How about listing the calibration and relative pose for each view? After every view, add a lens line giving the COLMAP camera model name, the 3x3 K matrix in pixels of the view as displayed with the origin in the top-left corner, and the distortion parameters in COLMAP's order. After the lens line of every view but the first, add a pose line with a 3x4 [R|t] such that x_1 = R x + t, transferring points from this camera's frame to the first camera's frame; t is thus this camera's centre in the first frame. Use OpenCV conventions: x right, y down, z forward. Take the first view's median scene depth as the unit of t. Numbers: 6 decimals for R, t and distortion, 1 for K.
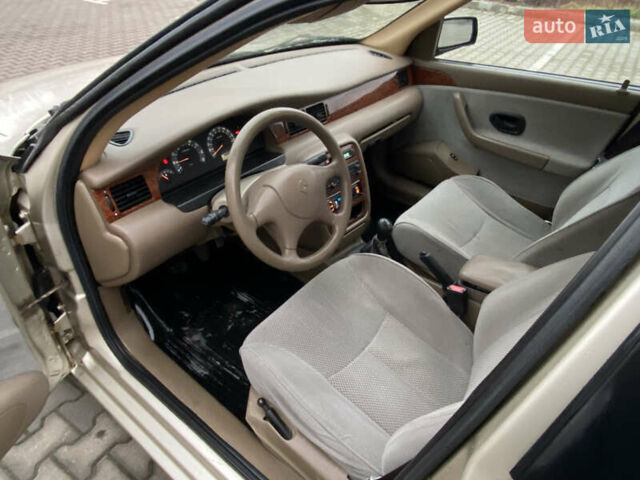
lens RADIAL K [[489.2, 0, 320.0], [0, 489.2, 240.0], [0, 0, 1]] dist [0.004221, 0.000062]
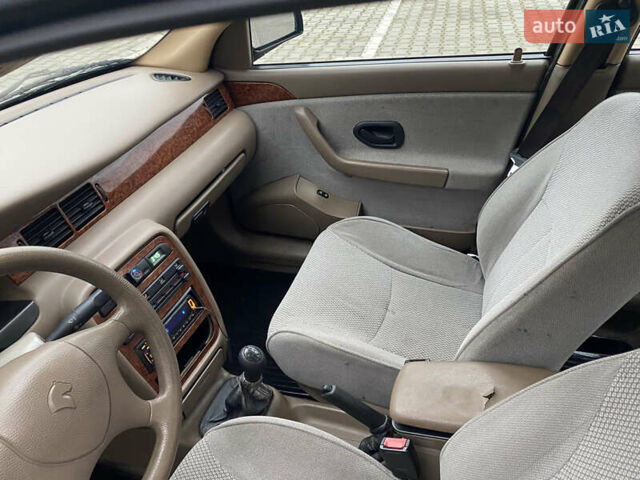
lens RADIAL K [[540.4, 0, 357.3], [0, 540.4, 239.8], [0, 0, 1]] dist [-0.000960, -0.012251]
pose [[0.915674, -0.293958, 0.274099, 0.096100], [0.297298, 0.954305, 0.030271, -0.128009], [-0.270473, 0.053771, 0.961225, 0.270600]]
